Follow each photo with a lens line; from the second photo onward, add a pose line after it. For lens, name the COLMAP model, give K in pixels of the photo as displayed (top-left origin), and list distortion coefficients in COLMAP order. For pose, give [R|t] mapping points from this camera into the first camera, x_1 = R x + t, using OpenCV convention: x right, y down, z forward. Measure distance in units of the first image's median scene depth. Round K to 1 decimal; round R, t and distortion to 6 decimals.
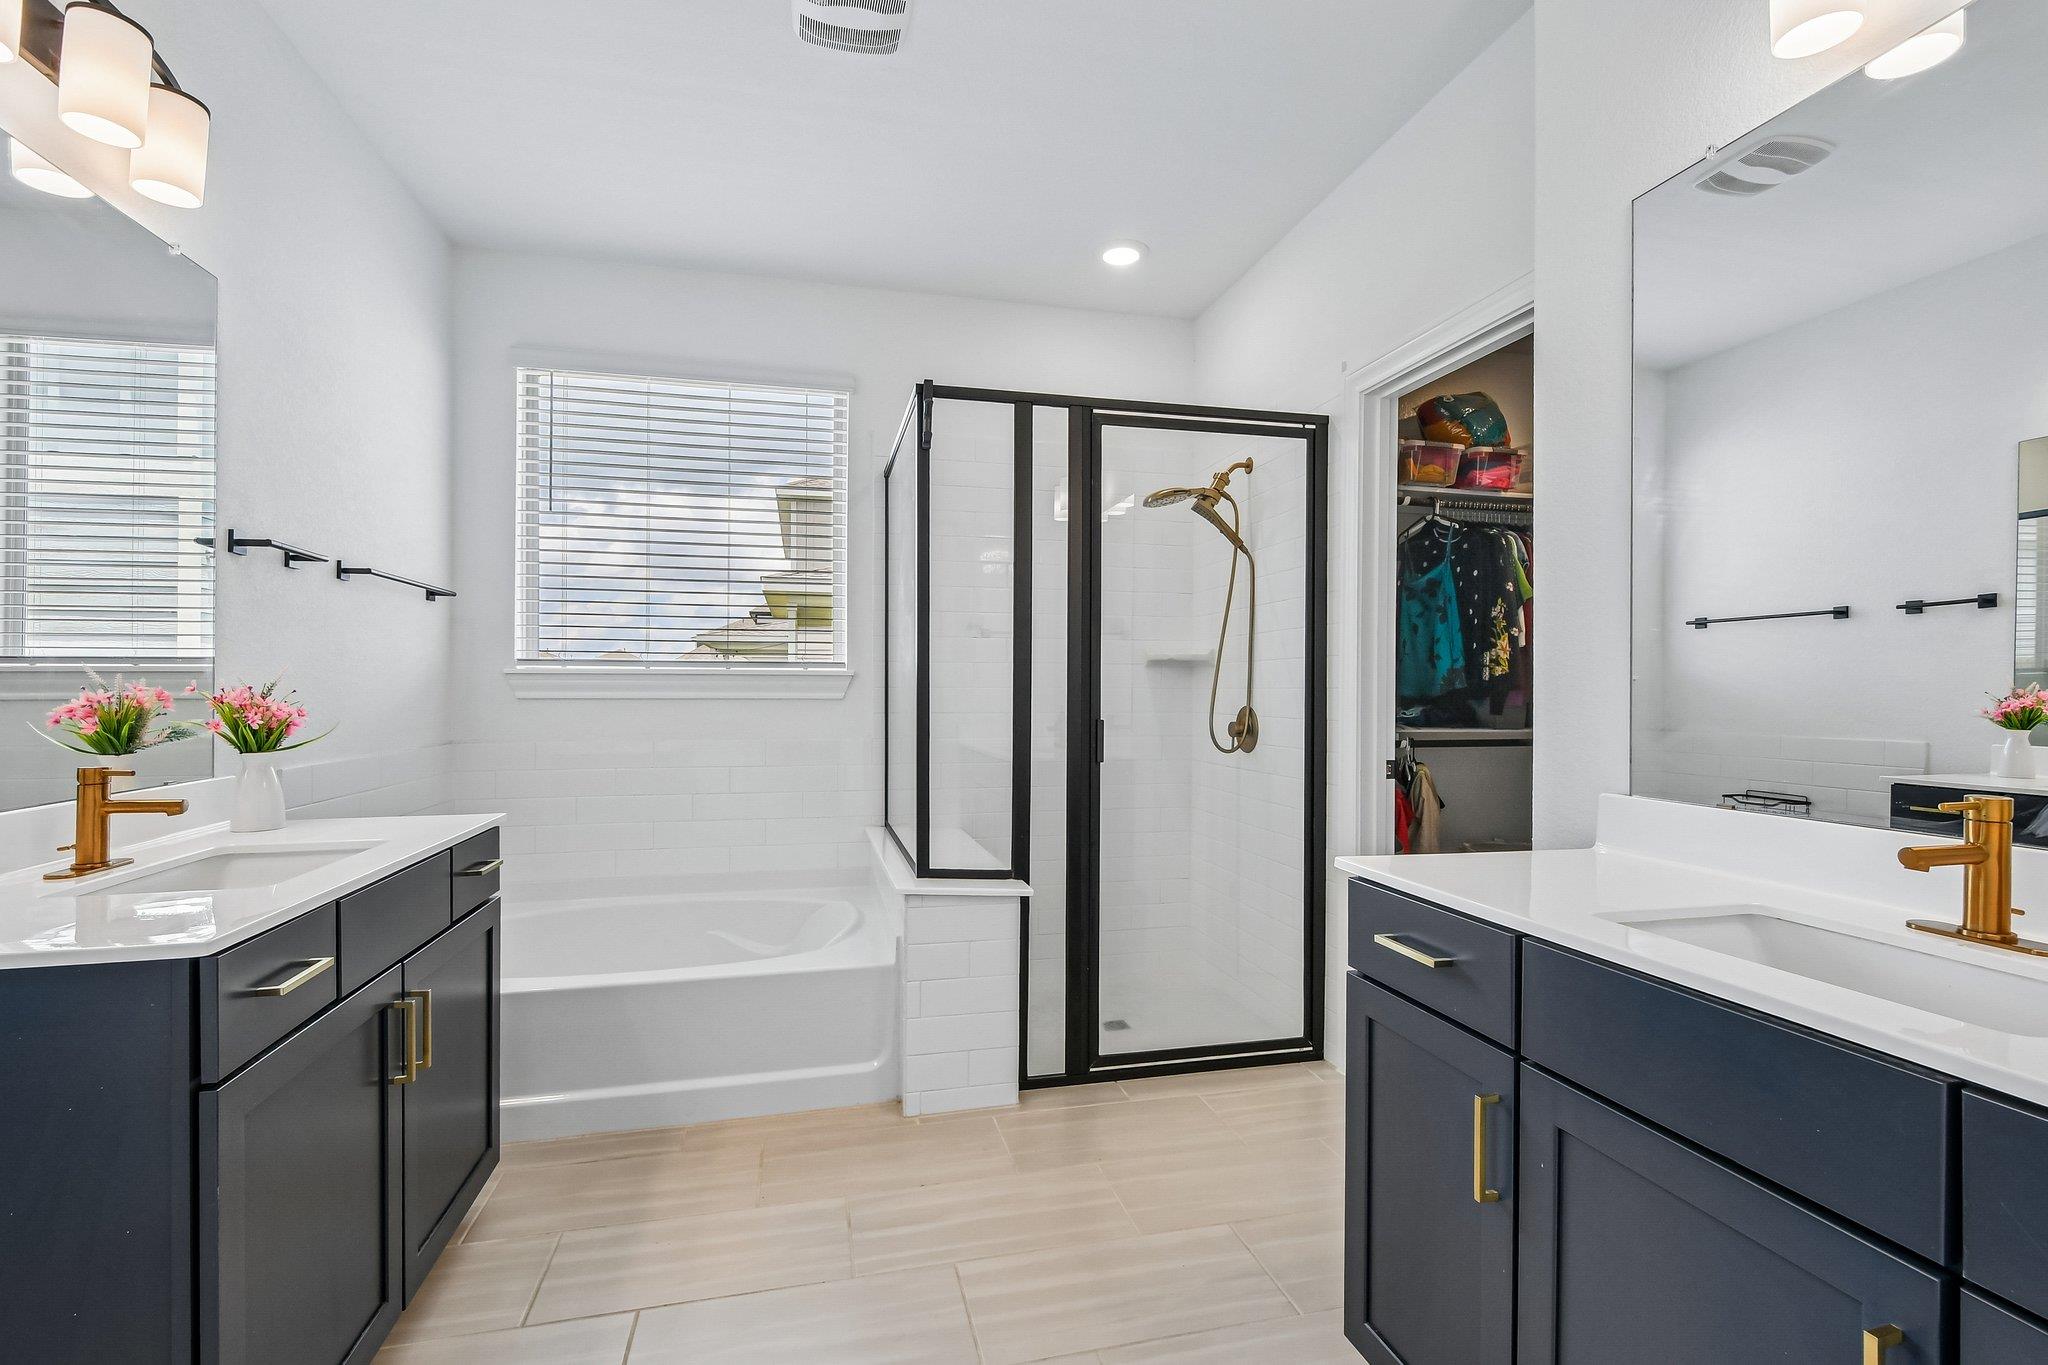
lens RADIAL K [[926.9, 0, 1029.4], [0, 926.9, 690.5], [0, 0, 1]] dist [-0.002746, -0.001288]
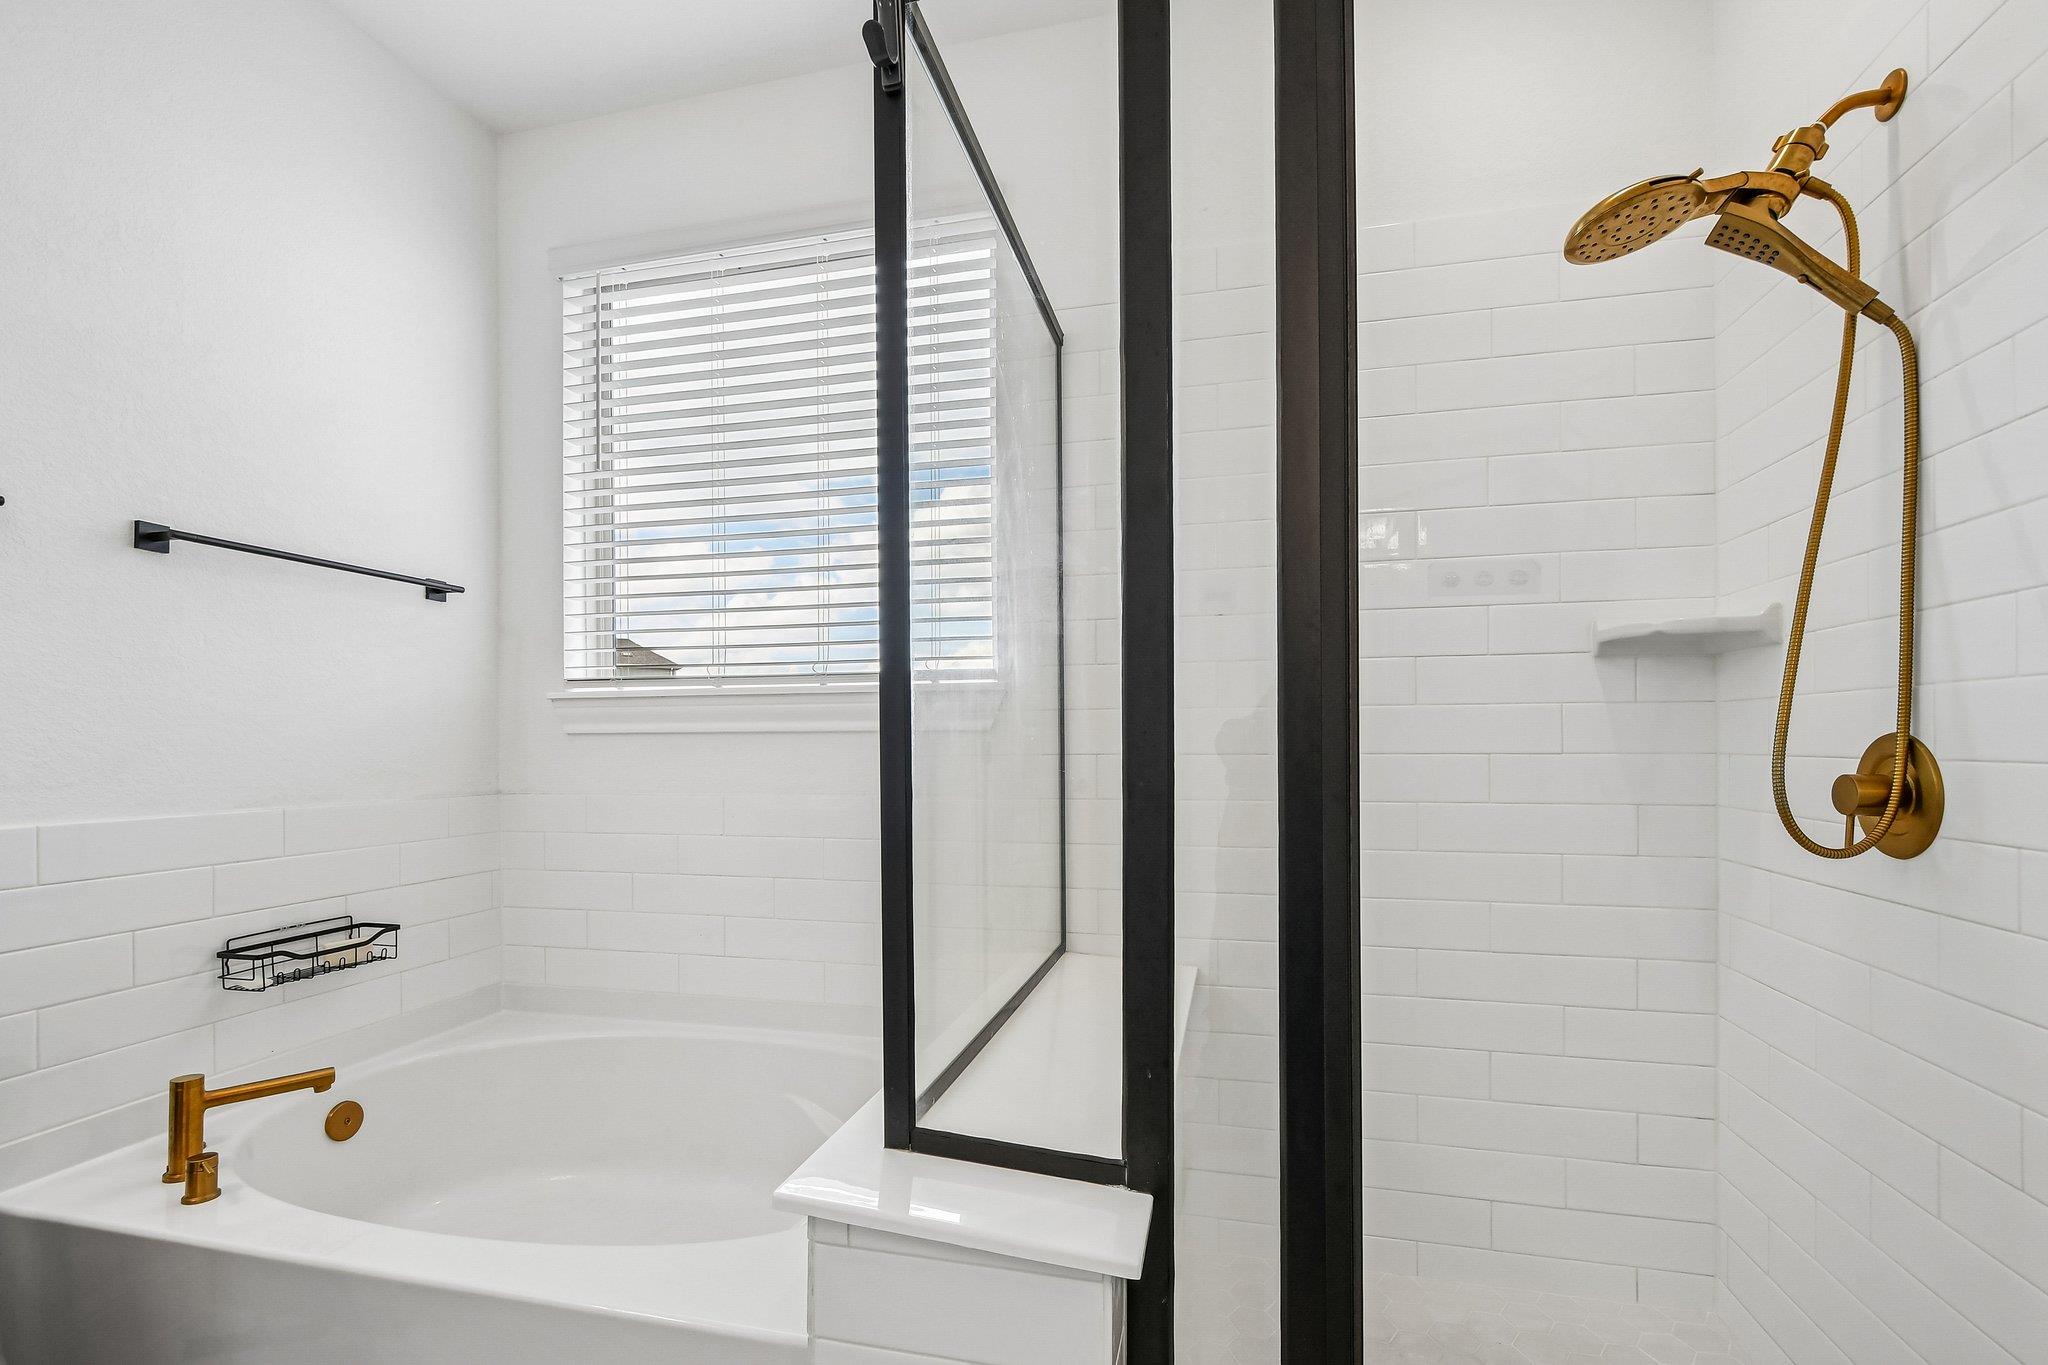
lens RADIAL K [[908.4, 0, 1020.7], [0, 908.4, 737.2], [0, 0, 1]] dist [-0.003906, -0.000866]
pose [[0.887841, -0.009889, -0.460045, 0.089821], [0.008102, 0.999950, -0.005858, 0.017952], [0.460080, 0.001474, 0.887876, 0.519072]]
